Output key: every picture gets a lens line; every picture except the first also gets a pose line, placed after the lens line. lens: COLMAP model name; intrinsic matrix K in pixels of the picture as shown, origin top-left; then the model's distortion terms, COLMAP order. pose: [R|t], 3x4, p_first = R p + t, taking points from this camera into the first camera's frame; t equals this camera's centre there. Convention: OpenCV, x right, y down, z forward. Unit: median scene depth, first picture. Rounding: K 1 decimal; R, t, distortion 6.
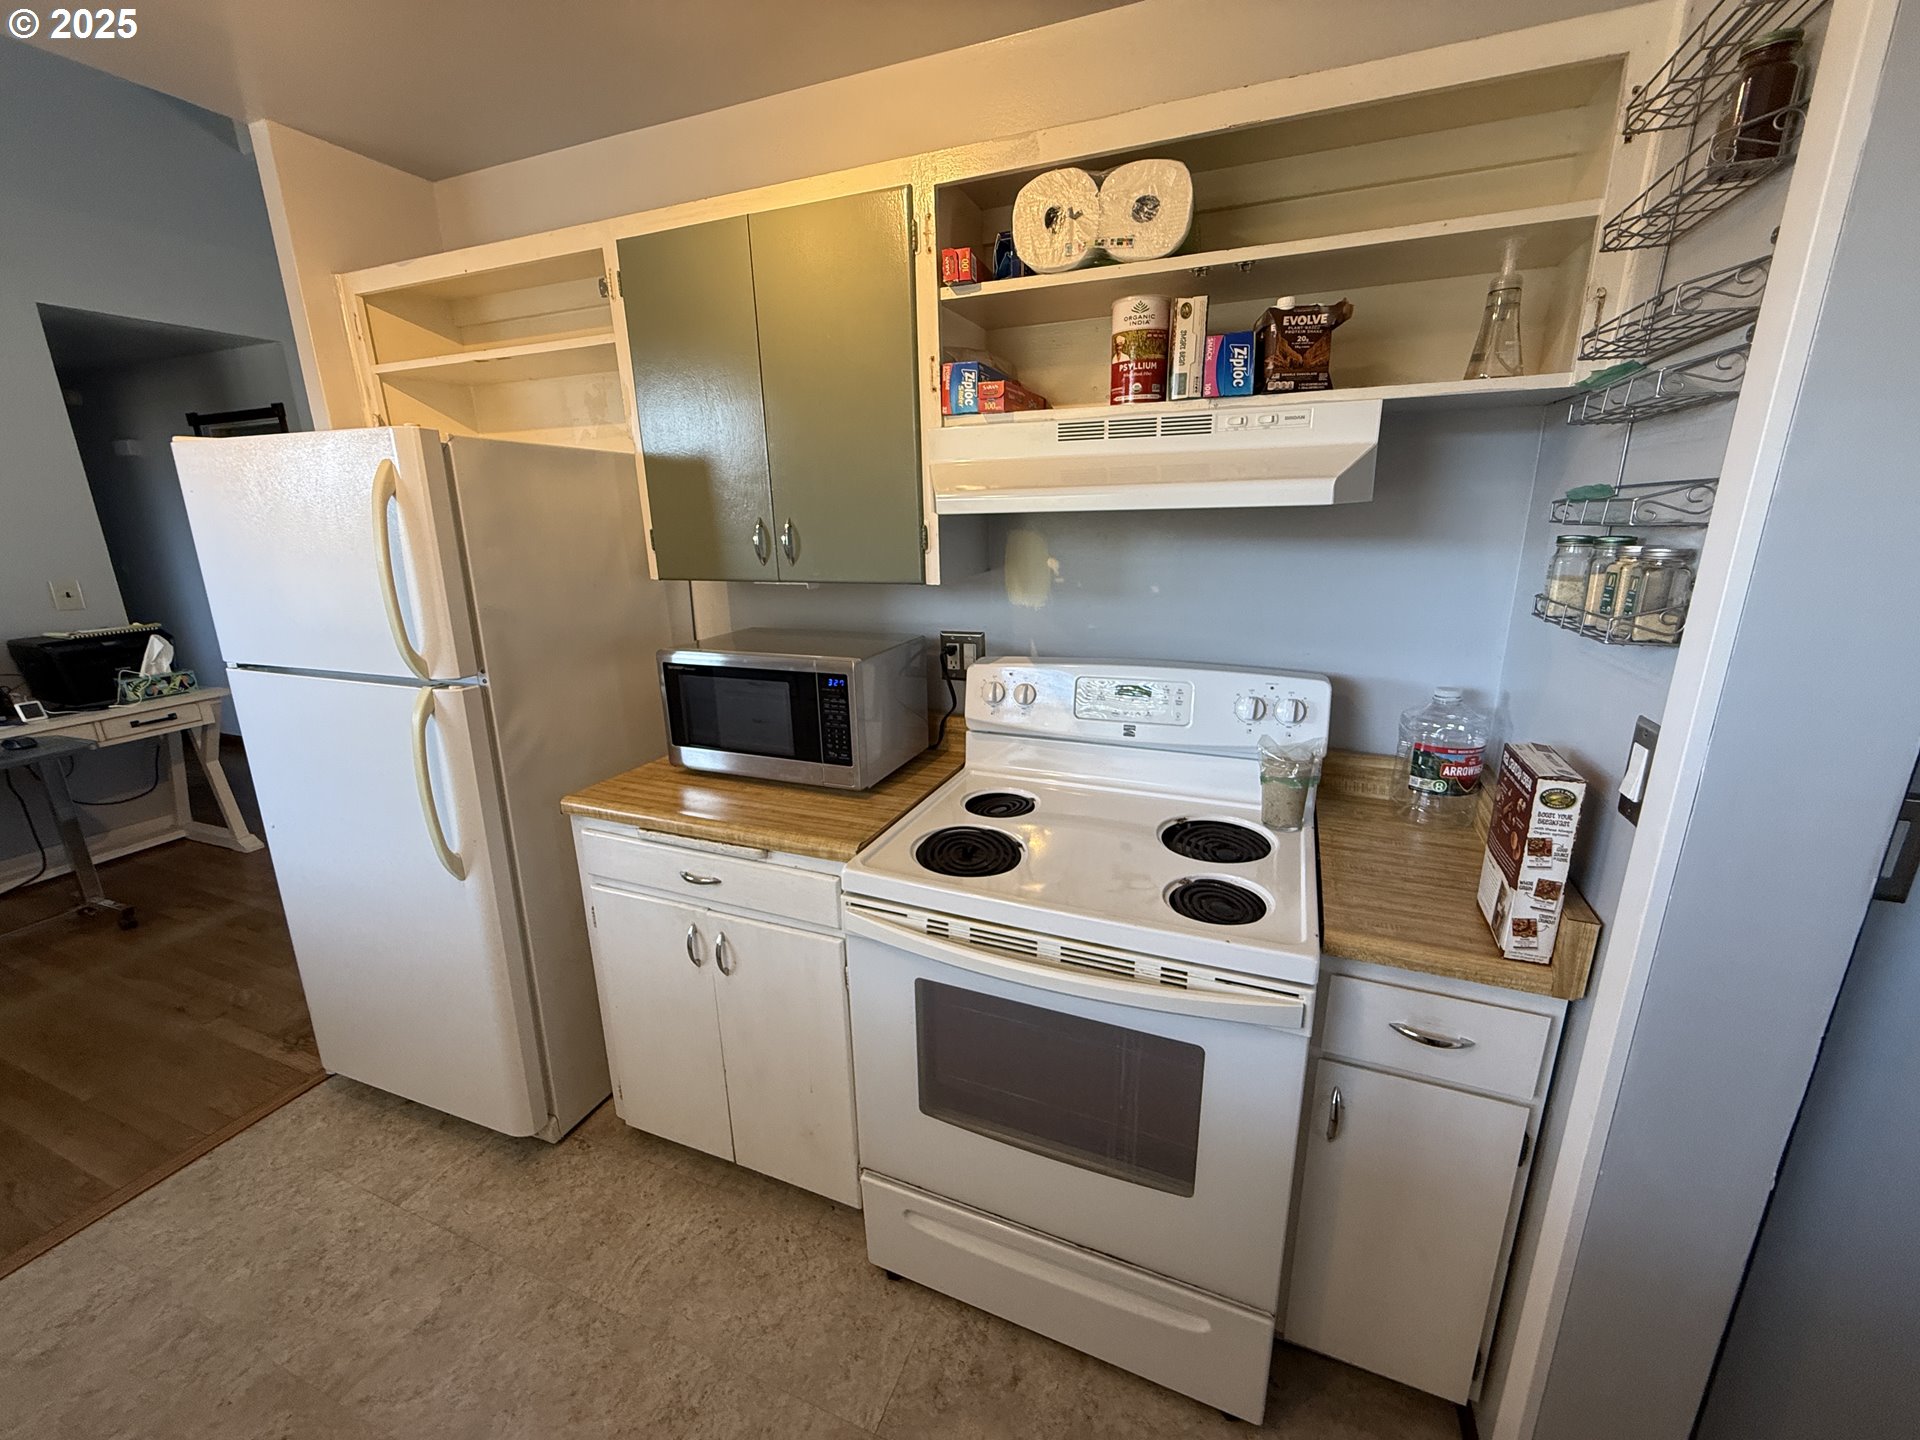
lens RADIAL K [[762.7, 0, 970.6], [0, 762.7, 716.9], [0, 0, 1]] dist [0.001779, -0.000203]
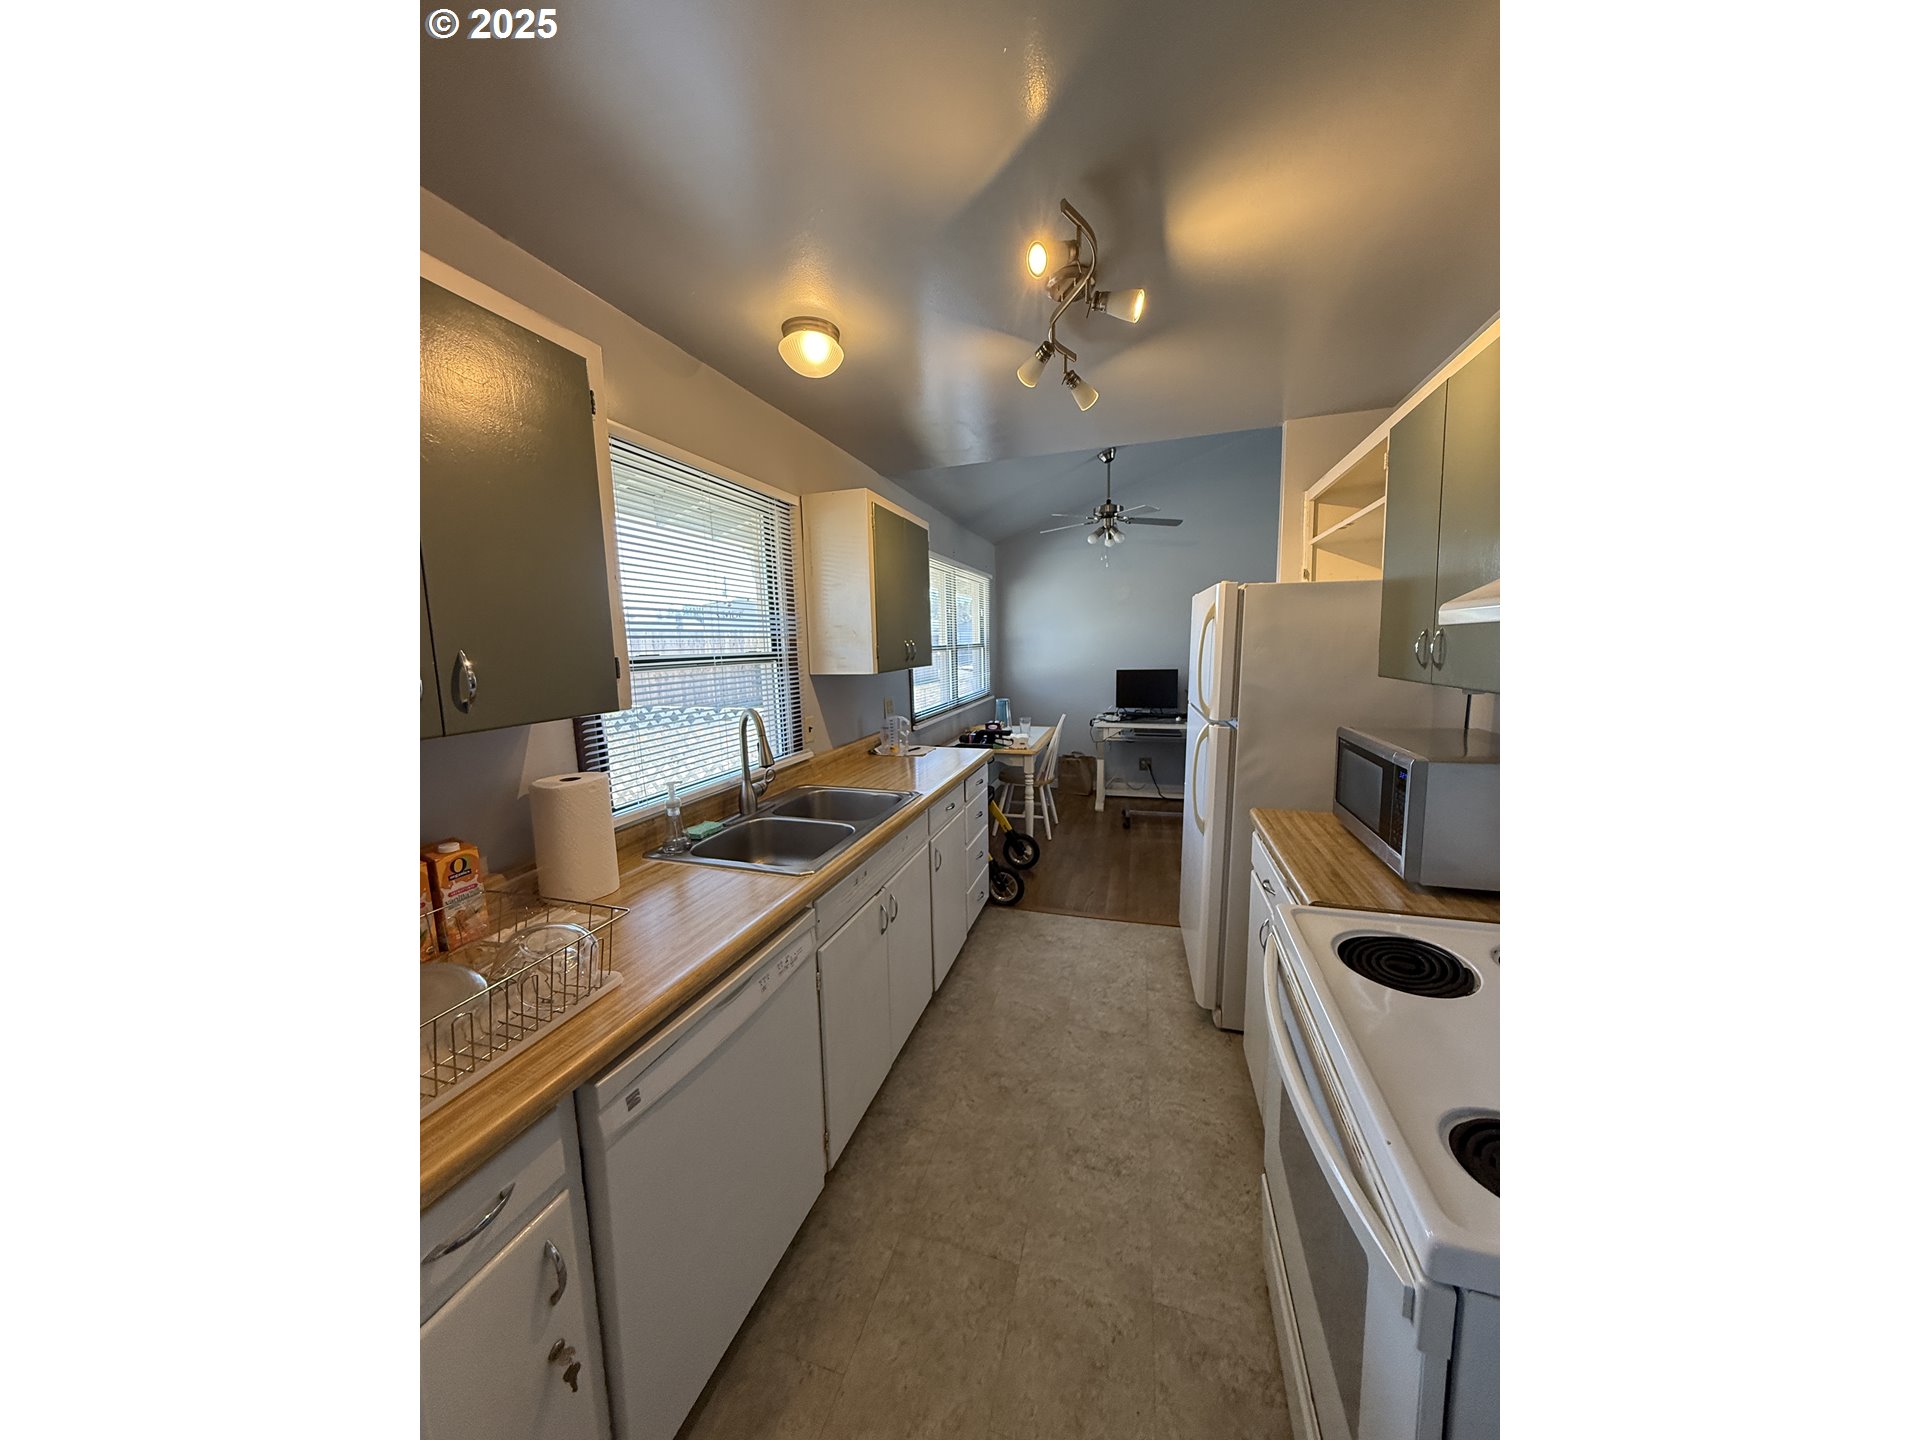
lens RADIAL K [[576.6, 0, 960.0], [0, 576.6, 720.0], [0, 0, 1]] dist [0.000268, 0.000009]
pose [[0.087007, 0.146598, -0.985362, 0.566852], [-0.240355, 0.962982, 0.122045, -0.068560], [0.966778, 0.226218, 0.119022, 0.265623]]
